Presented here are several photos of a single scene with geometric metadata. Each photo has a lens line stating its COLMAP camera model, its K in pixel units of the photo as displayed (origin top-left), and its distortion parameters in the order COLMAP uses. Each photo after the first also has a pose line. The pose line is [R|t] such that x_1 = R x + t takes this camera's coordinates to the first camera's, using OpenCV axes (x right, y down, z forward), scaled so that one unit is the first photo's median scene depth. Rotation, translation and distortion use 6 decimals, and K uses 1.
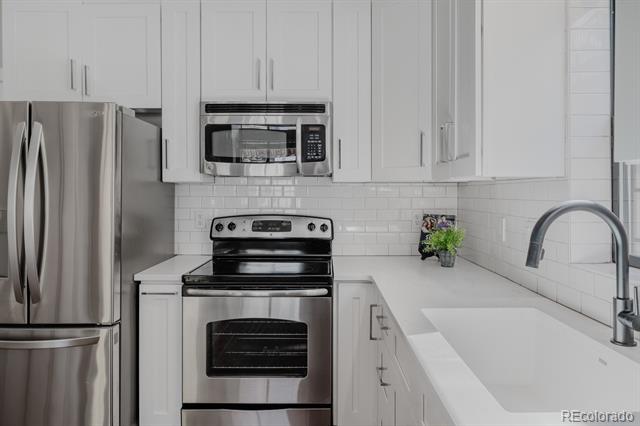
lens RADIAL K [[447.0, 0, 320.6], [0, 447.0, 189.7], [0, 0, 1]] dist [-0.001162, -0.001099]
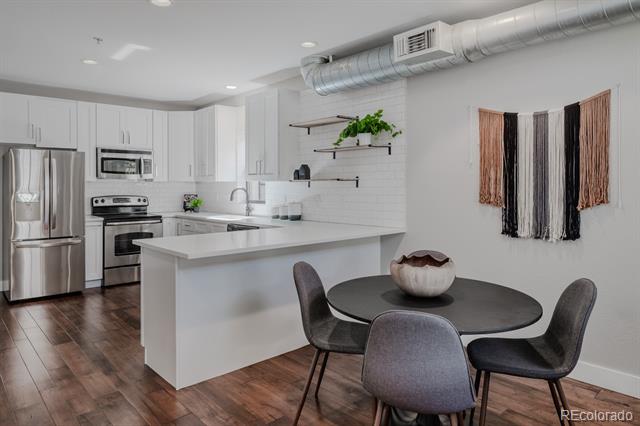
lens RADIAL K [[422.2, 0, 322.3], [0, 422.2, 185.8], [0, 0, 1]] dist [-0.005016, 0.000640]
pose [[0.740263, -0.000114, 0.672317, -0.877455], [-0.000960, 0.999999, 0.001227, 0.002571], [-0.672317, -0.001554, 0.740262, -1.426919]]
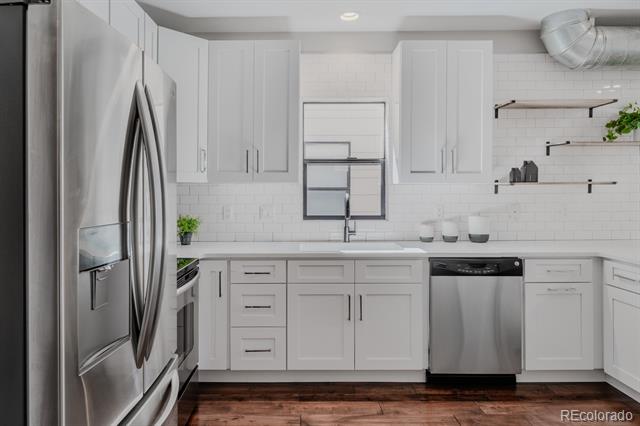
lens RADIAL K [[412.6, 0, 318.5], [0, 412.6, 193.7], [0, 0, 1]] dist [-0.000794, 0.000427]
pose [[0.004811, -0.003739, 0.999981, -0.960053], [-0.001680, 0.999992, 0.003747, 0.008954], [-0.999987, -0.001698, 0.004805, 0.562520]]
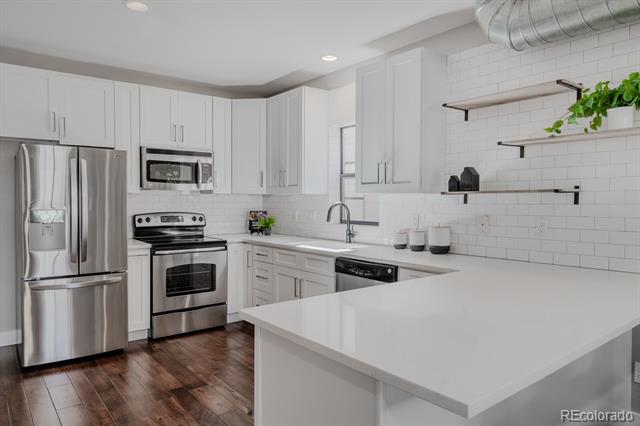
lens RADIAL K [[431.1, 0, 320.1], [0, 431.1, 206.8], [0, 0, 1]] dist [-0.001409, -0.003414]
pose [[0.782139, -0.008114, 0.623052, -0.755405], [-0.004857, 0.999805, 0.019117, 0.000091], [-0.623086, -0.017978, 0.781947, -0.702967]]
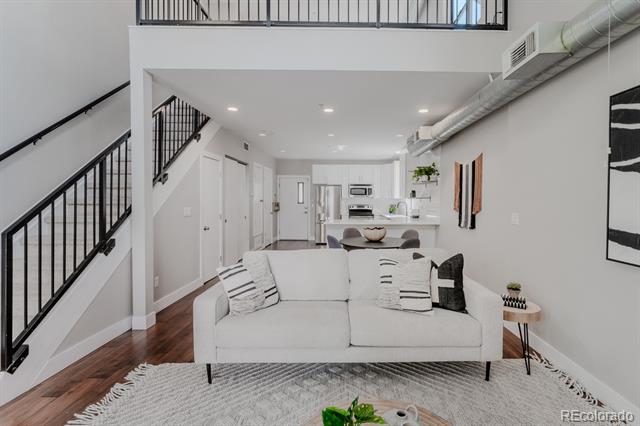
lens RADIAL K [[289.9, 0, 347.1], [0, 289.9, 203.1], [0, 0, 1]] dist [-0.002021, 0.000044]
pose [[0.999893, 0.006968, 0.012869, -0.333191], [-0.007133, 0.999892, 0.012827, -0.003311], [-0.012779, -0.012918, 0.999835, -2.526628]]
